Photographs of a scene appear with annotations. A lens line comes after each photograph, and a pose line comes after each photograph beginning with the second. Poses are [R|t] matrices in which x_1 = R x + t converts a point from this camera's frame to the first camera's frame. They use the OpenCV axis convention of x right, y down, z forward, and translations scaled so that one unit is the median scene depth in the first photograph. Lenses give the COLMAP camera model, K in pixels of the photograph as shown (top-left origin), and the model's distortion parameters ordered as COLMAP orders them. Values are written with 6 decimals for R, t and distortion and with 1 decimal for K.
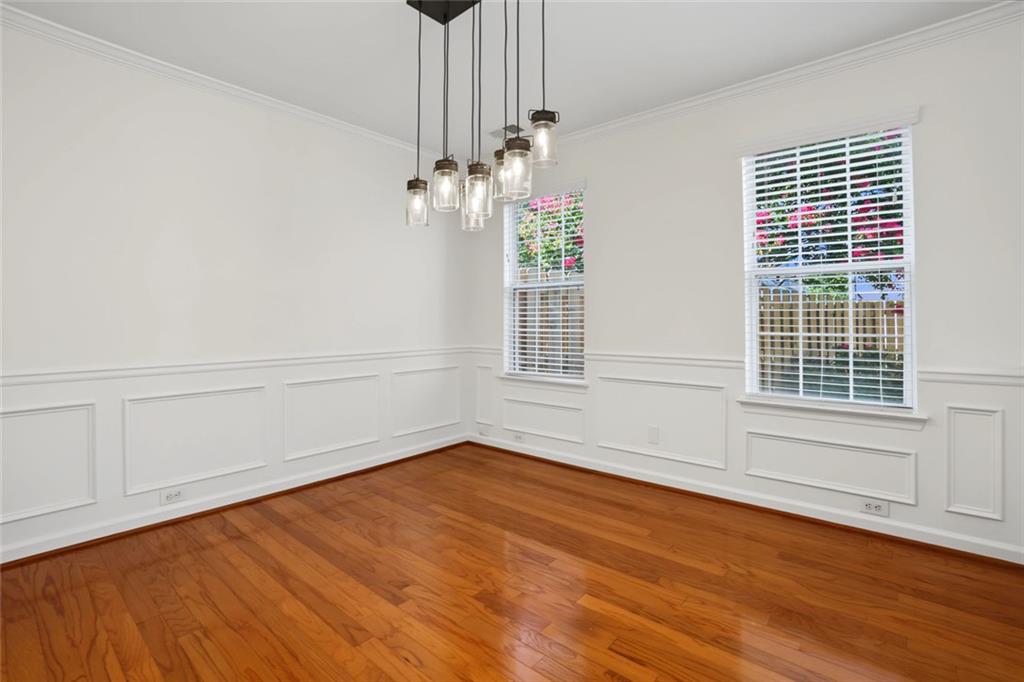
lens RADIAL K [[462.1, 0, 515.6], [0, 462.1, 326.0], [0, 0, 1]] dist [-0.060035, 0.020451]
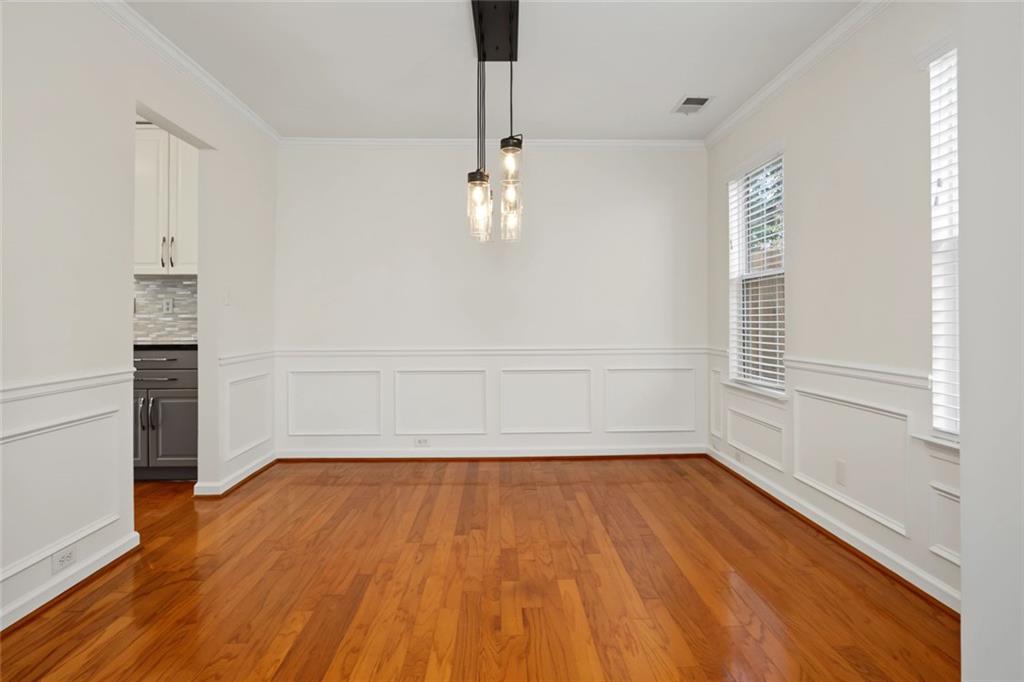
lens RADIAL K [[542.3, 0, 514.5], [0, 542.3, 324.3], [0, 0, 1]] dist [-0.018048, -0.000166]
pose [[0.680627, 0.002197, -0.732627, 0.913109], [-0.006690, 0.999972, -0.003216, 0.011658], [0.732600, 0.007091, 0.680623, 0.050480]]
